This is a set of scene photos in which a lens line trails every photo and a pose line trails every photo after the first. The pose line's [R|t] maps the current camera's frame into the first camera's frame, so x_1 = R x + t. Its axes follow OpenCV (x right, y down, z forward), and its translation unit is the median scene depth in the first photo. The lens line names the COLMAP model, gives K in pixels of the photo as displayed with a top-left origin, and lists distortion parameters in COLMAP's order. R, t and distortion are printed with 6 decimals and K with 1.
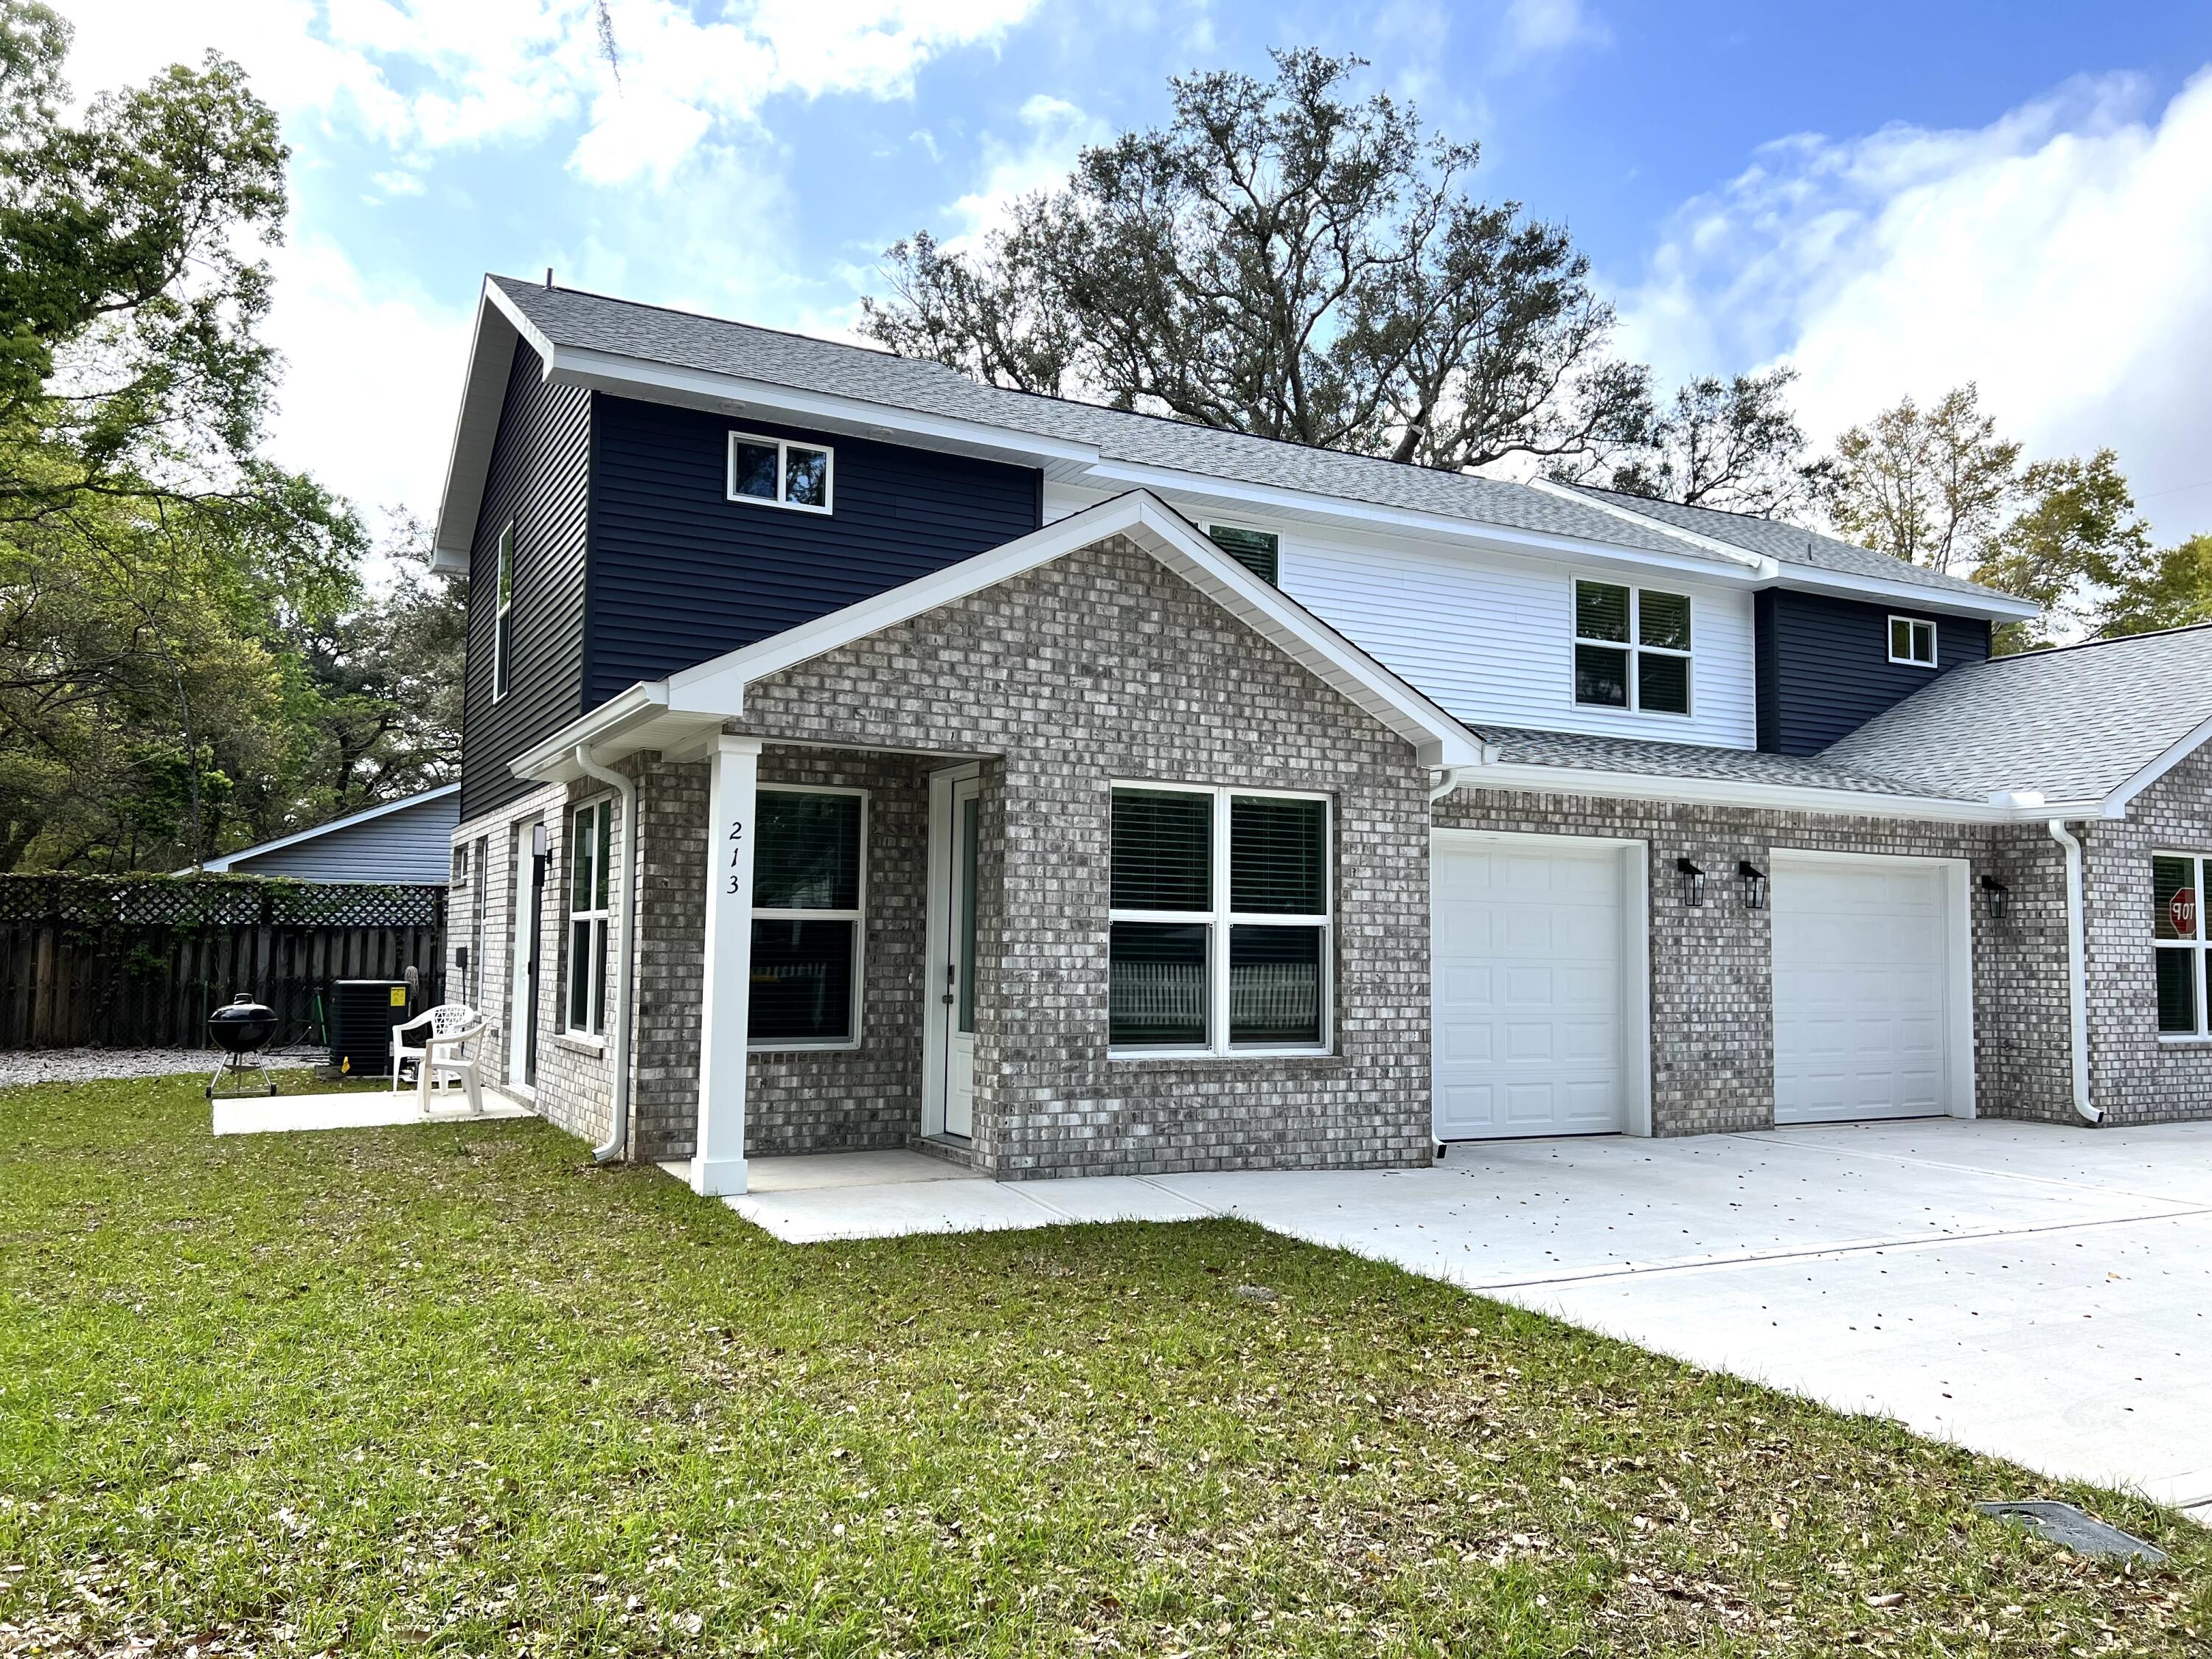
lens RADIAL K [[1650.2, 0, 1106.0], [0, 1650.2, 829.5], [0, 0, 1]] dist [0.128494, -0.175281]
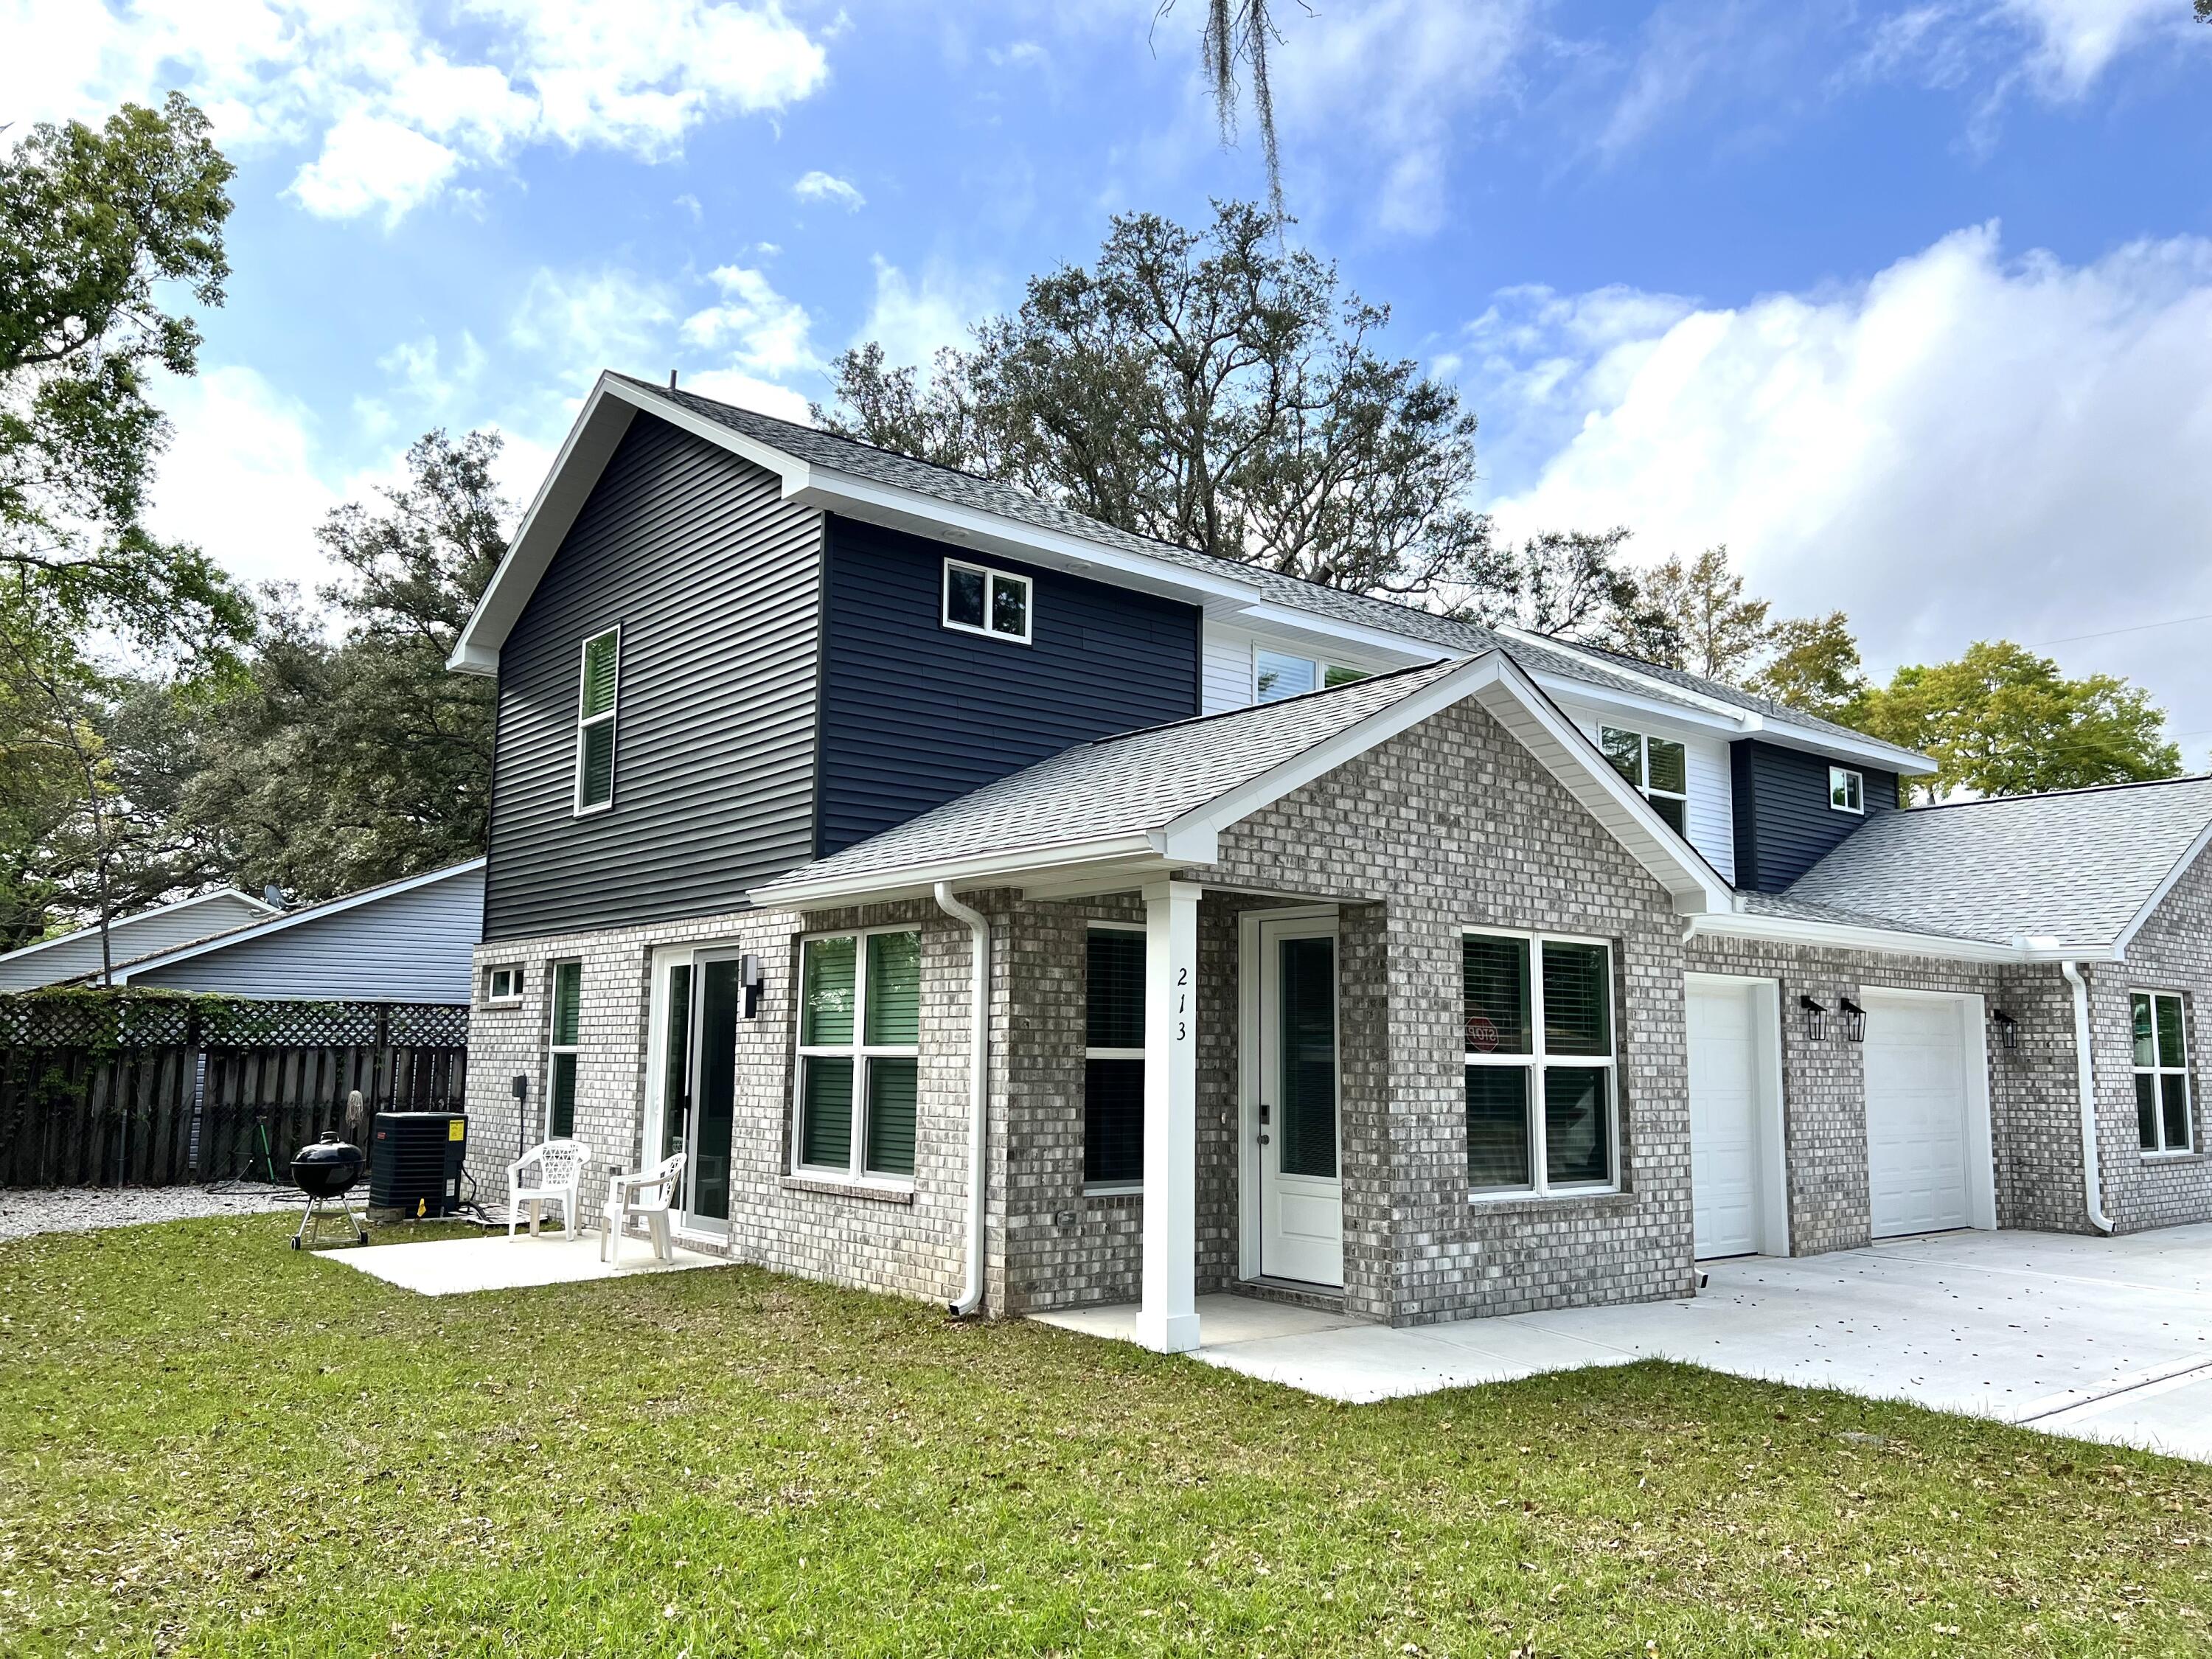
lens RADIAL K [[1664.0, 0, 1101.2], [0, 1664.0, 834.0], [0, 0, 1]] dist [0.087609, -0.111220]
pose [[0.979451, 0.025167, 0.200108, -0.390029], [-0.014141, 0.998311, -0.056341, -0.023288], [-0.201188, 0.052353, 0.978153, 0.023555]]
